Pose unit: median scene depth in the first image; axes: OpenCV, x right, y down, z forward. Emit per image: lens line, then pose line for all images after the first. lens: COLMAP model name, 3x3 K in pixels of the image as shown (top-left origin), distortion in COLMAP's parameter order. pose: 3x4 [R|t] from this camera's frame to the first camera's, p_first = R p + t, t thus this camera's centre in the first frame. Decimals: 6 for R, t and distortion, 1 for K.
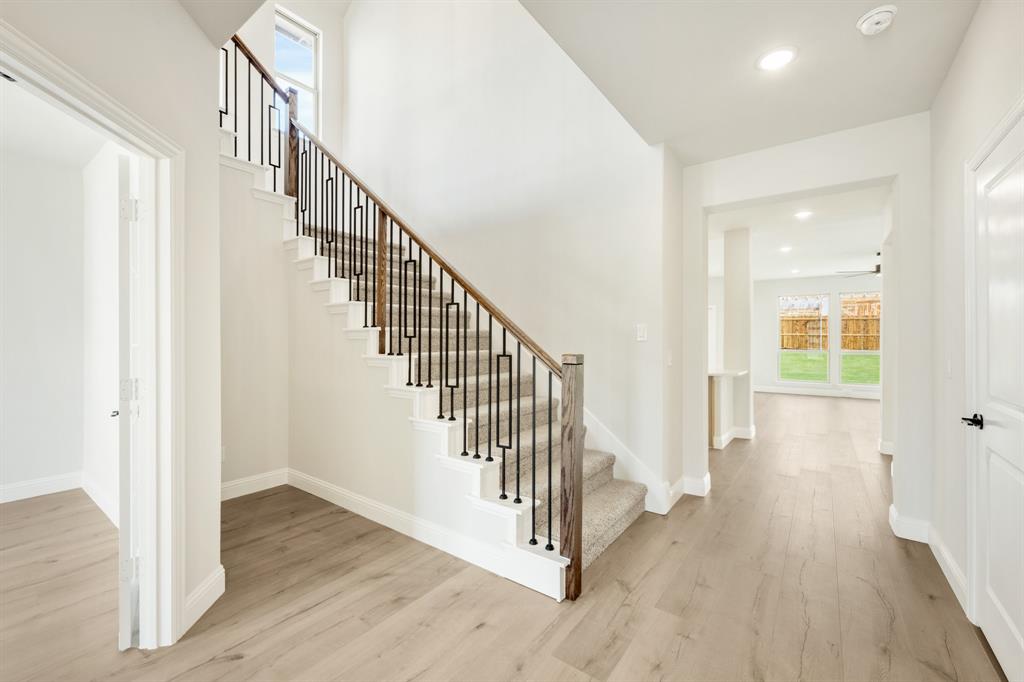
lens RADIAL K [[414.4, 0, 513.8], [0, 414.4, 338.8], [0, 0, 1]] dist [0.001190, -0.000131]
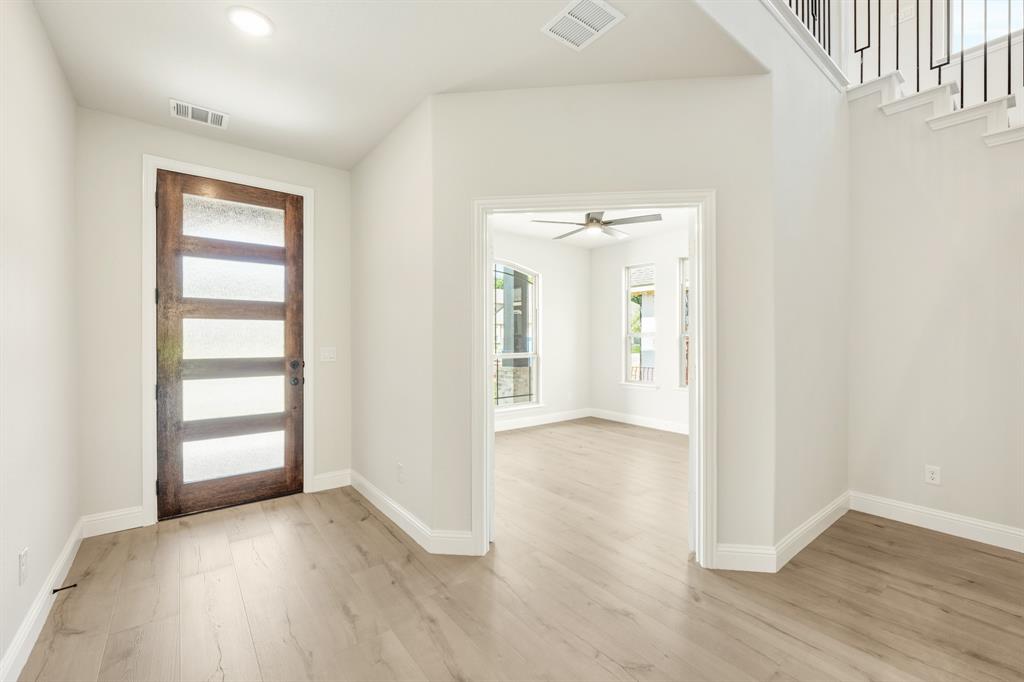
lens RADIAL K [[414.4, 0, 528.2], [0, 414.4, 343.1], [0, 0, 1]] dist [0.001190, -0.000131]
pose [[-0.228481, 0.007754, -0.973517, 0.389978], [0.000798, 0.999969, 0.007777, 0.002515], [0.973548, 0.001000, -0.228480, 0.491174]]
